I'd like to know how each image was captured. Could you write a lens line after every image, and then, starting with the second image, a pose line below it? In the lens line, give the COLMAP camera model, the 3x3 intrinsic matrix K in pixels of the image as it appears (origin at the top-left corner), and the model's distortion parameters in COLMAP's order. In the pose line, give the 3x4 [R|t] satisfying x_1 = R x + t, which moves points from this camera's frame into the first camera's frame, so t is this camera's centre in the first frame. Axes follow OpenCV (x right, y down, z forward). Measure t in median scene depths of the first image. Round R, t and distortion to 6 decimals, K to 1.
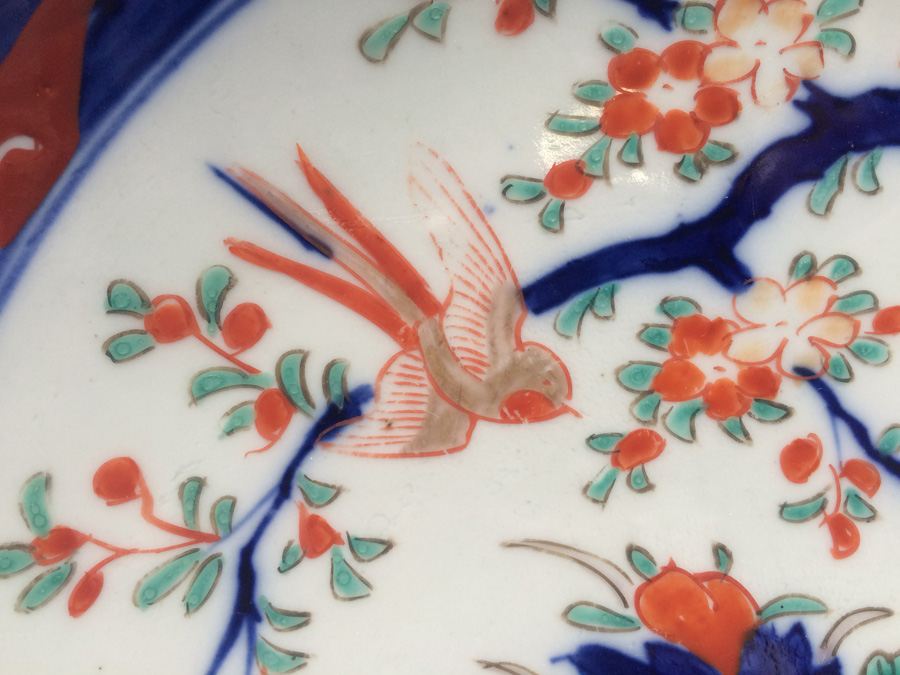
lens RADIAL K [[772.7, 0, 448.1], [0, 772.7, 336.5], [0, 0, 1]] dist [0.050379, -0.113459]
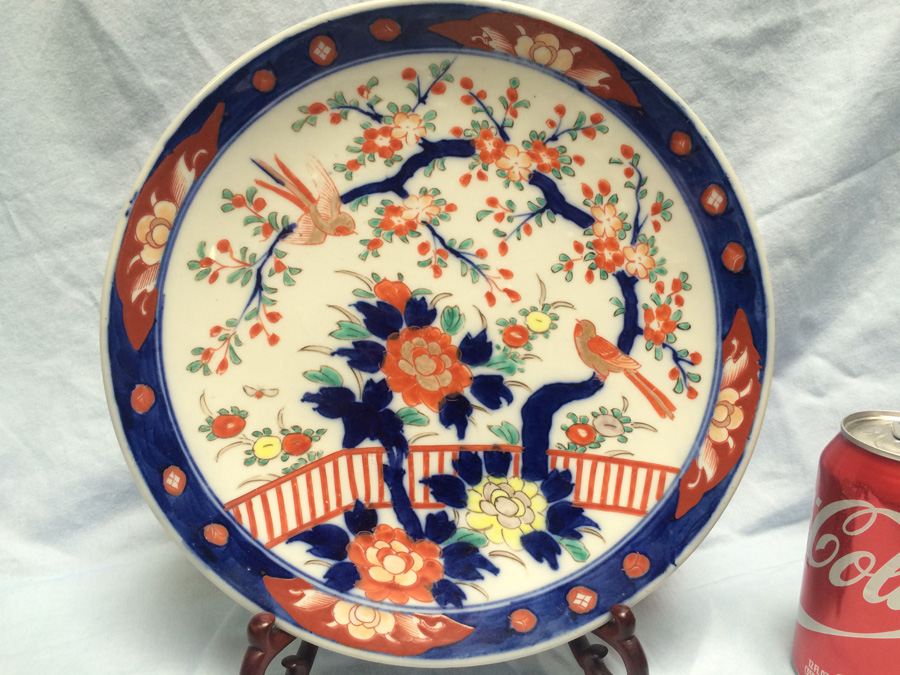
lens RADIAL K [[733.7, 0, 450.0], [0, 733.7, 337.5], [0, 0, 1]] dist [0.041463, -0.087398]
pose [[0.999892, 0.004274, 0.014083, 0.538129], [-0.003653, 0.999030, -0.043873, 0.704511], [-0.014257, 0.043817, 0.998938, -2.238820]]
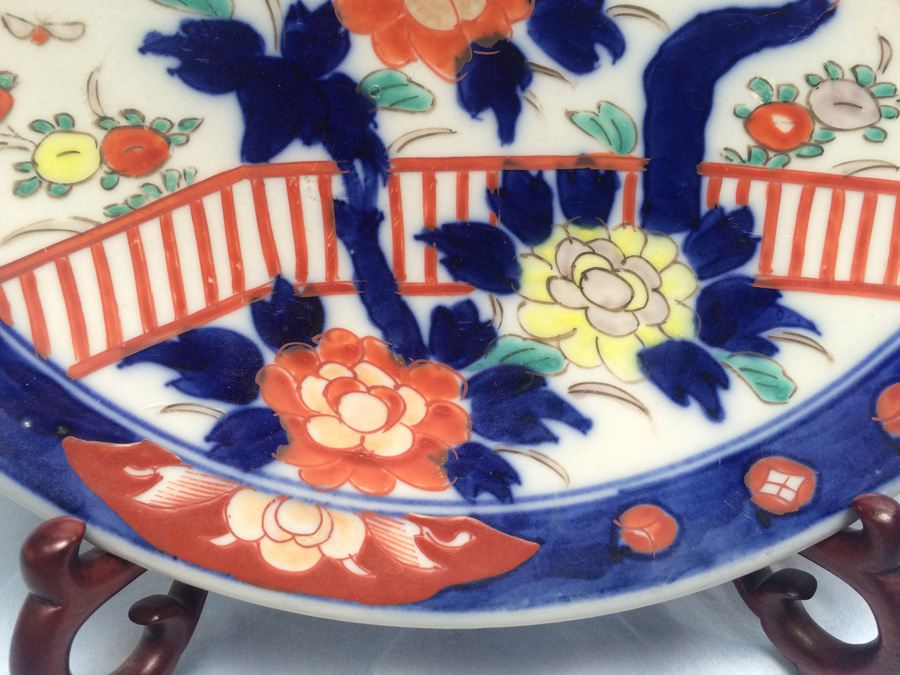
lens RADIAL K [[733.7, 0, 450.0], [0, 733.7, 337.5], [0, 0, 1]] dist [0.041463, -0.087398]
pose [[0.999972, -0.006372, -0.003955, 0.525984], [0.006844, 0.991001, 0.133677, 1.198357], [0.003068, -0.133700, 0.991017, -0.463201]]
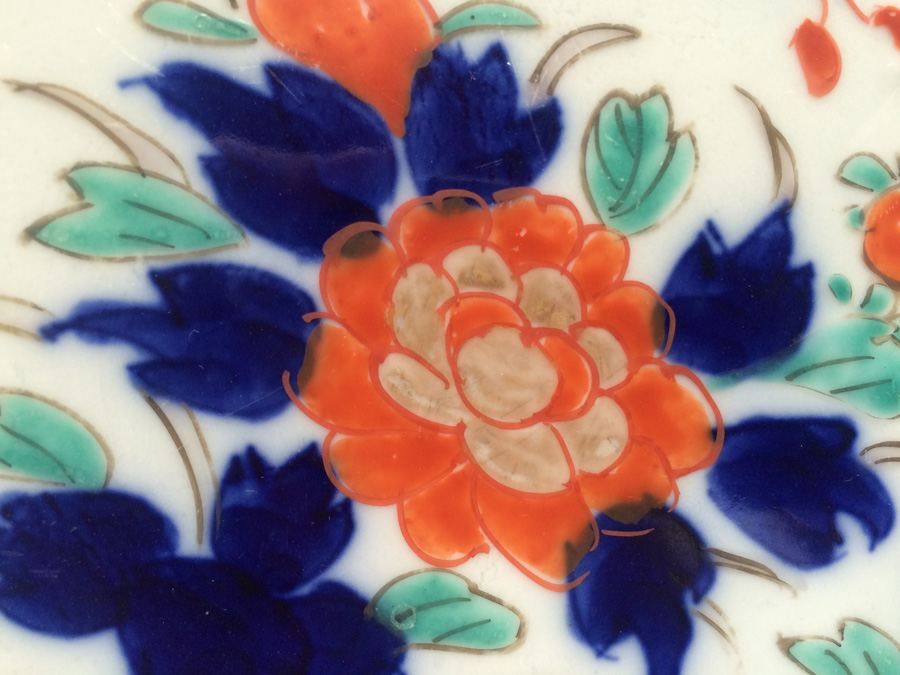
lens RADIAL K [[742.1, 0, 450.4], [0, 742.1, 333.0], [0, 0, 1]] dist [0.045670, -0.098922]
pose [[0.999231, -0.004795, 0.038909, 0.395123], [0.001022, 0.995341, 0.096414, 0.574688], [-0.039190, -0.096300, 0.994581, 0.338003]]
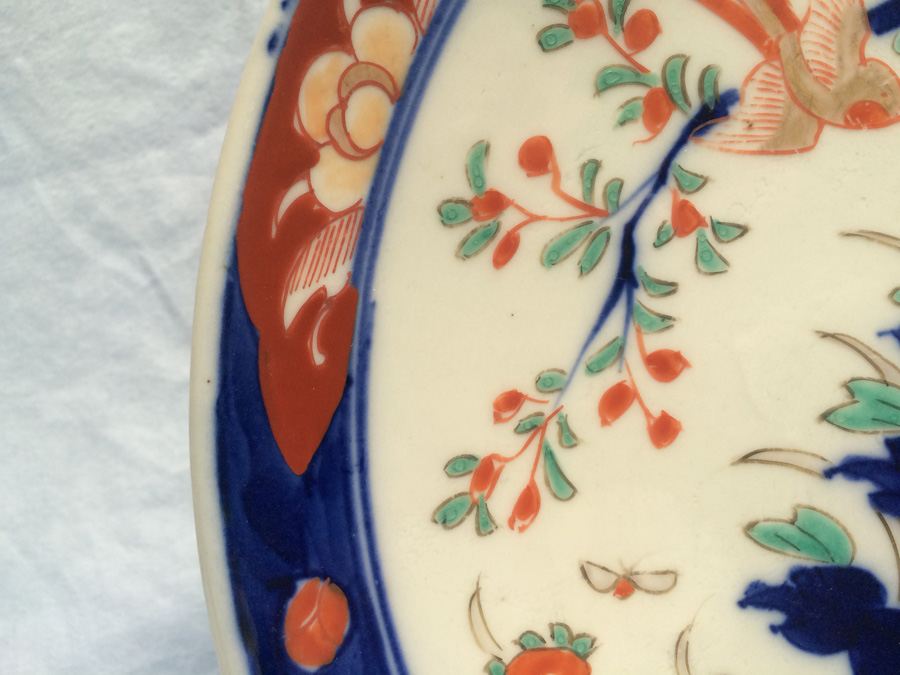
lens RADIAL K [[772.7, 0, 448.1], [0, 772.7, 336.5], [0, 0, 1]] dist [0.050379, -0.113459]
pose [[0.998442, 0.024887, -0.049950, -0.462539], [-0.023449, 0.999299, 0.029187, 0.406437], [0.050642, -0.027970, 0.998325, -0.205622]]
